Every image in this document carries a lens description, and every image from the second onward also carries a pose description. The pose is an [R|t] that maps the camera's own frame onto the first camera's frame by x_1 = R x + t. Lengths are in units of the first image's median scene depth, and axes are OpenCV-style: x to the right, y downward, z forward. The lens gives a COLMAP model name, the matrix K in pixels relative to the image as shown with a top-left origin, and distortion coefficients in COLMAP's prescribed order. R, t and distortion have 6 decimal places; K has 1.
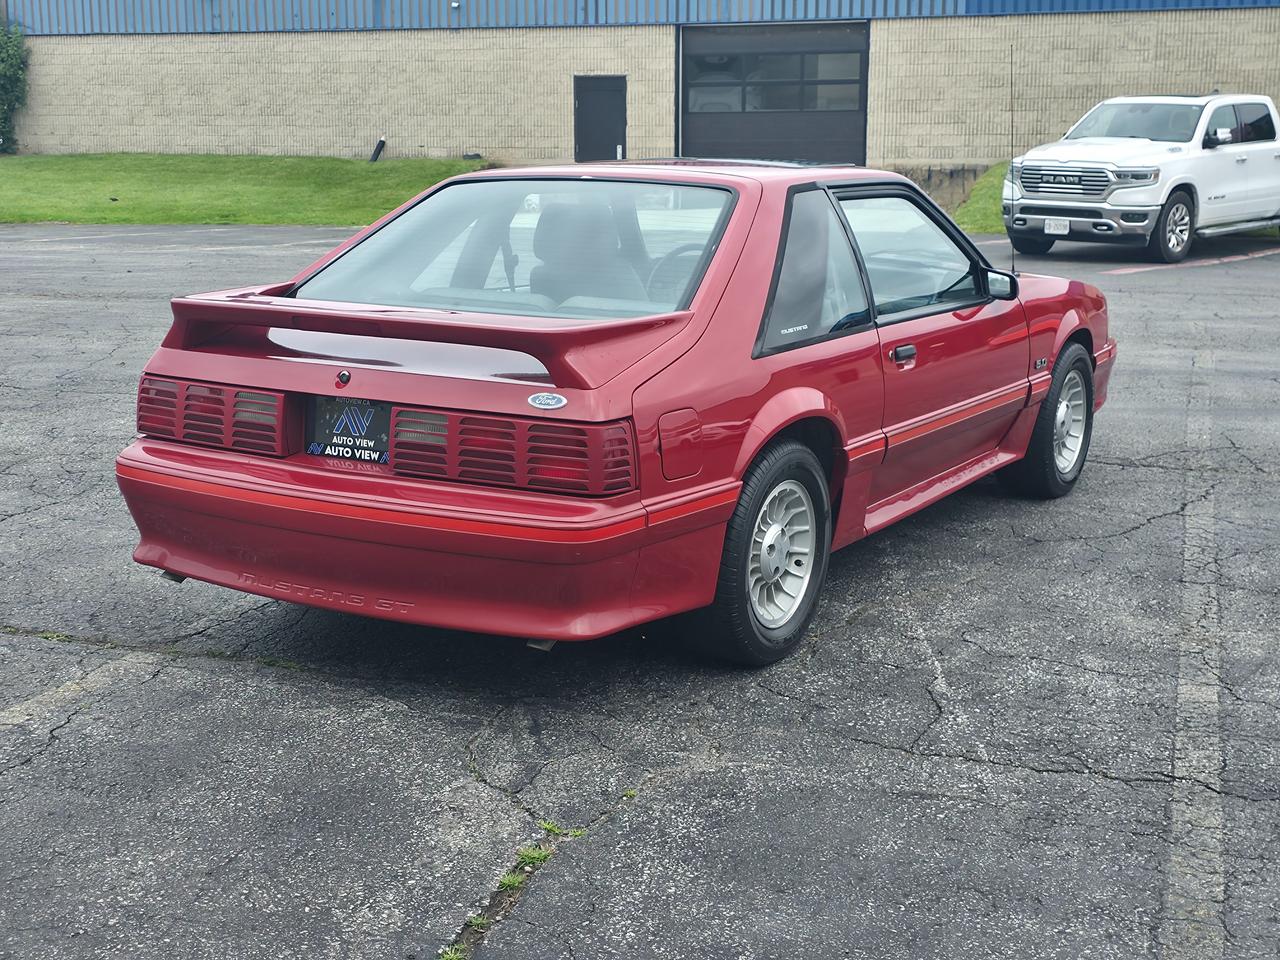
lens RADIAL K [[1685.8, 0, 649.5], [0, 1685.8, 474.0], [0, 0, 1]] dist [0.122717, -0.258328]
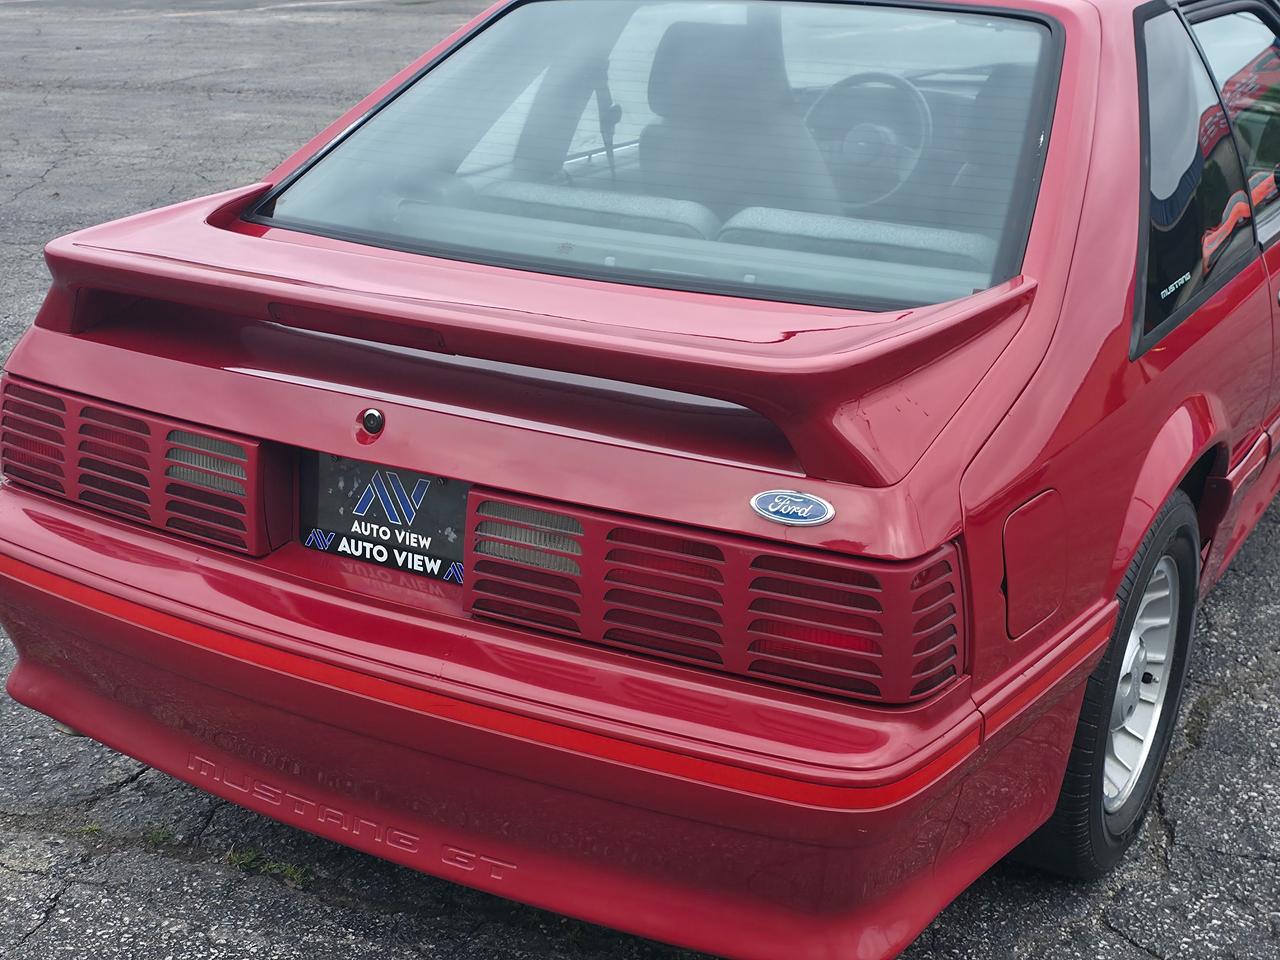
lens RADIAL K [[1708.4, 0, 640.0], [0, 1708.4, 480.0], [0, 0, 1]] dist [0.089027, -0.122479]
pose [[0.999995, -0.002741, -0.001866, -0.085507], [0.002978, 0.989851, 0.142079, -0.100202], [0.001458, -0.142084, 0.989854, 0.419753]]
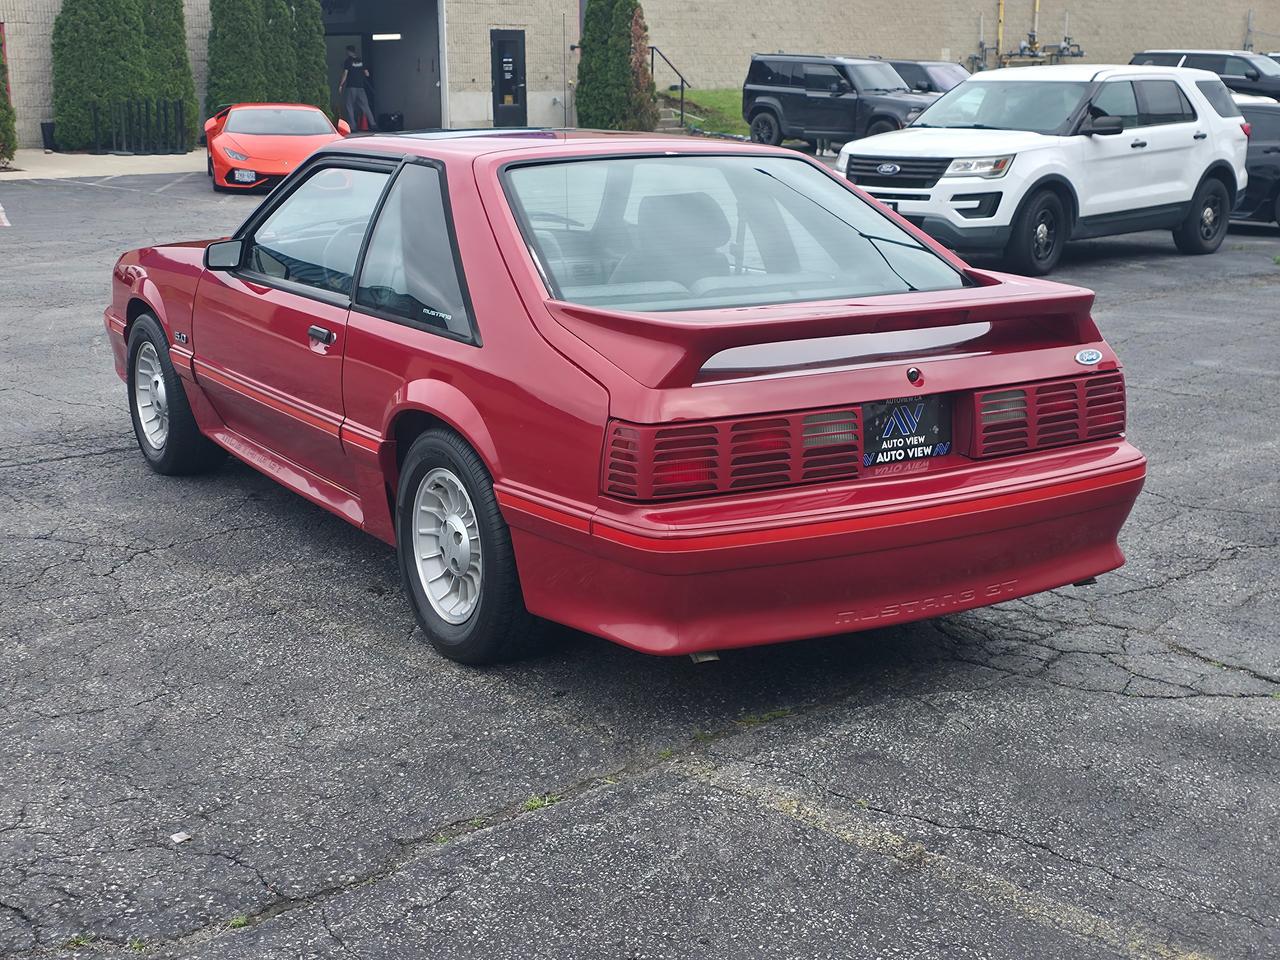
lens RADIAL K [[1685.8, 0, 649.5], [0, 1685.8, 474.0], [0, 0, 1]] dist [0.122717, -0.258328]
pose [[0.460138, -0.205602, 0.863713, -0.945796], [0.174782, 0.974757, 0.138921, -0.140756], [-0.870473, 0.087039, 0.484459, 0.595761]]
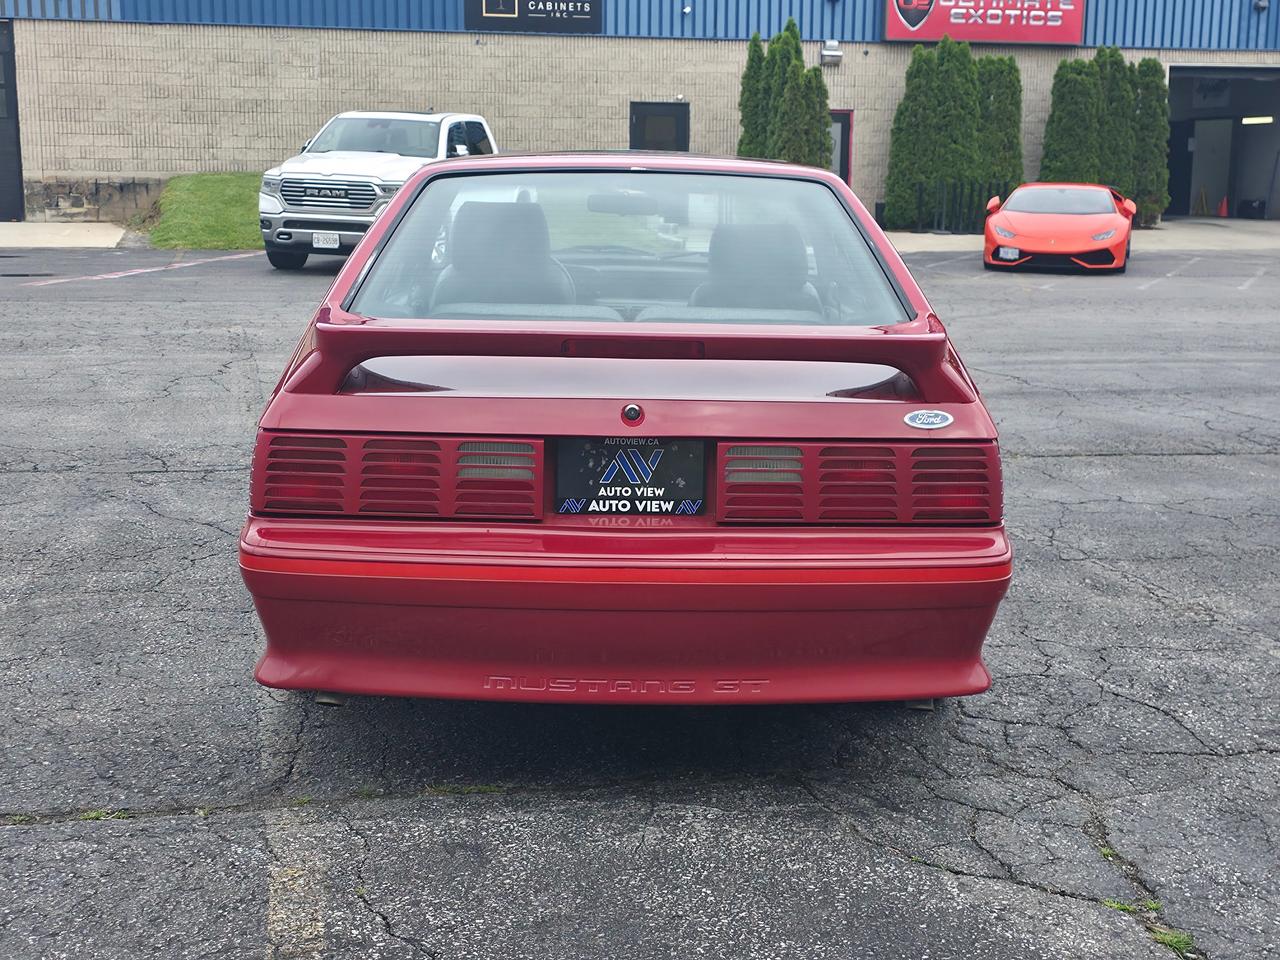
lens RADIAL K [[1685.8, 0, 649.5], [0, 1685.8, 474.0], [0, 0, 1]] dist [0.122717, -0.258328]
pose [[0.849218, -0.088247, 0.520616, -0.519726], [0.093920, 0.995459, 0.015534, -0.034873], [-0.519623, 0.035705, 0.853649, 0.280641]]
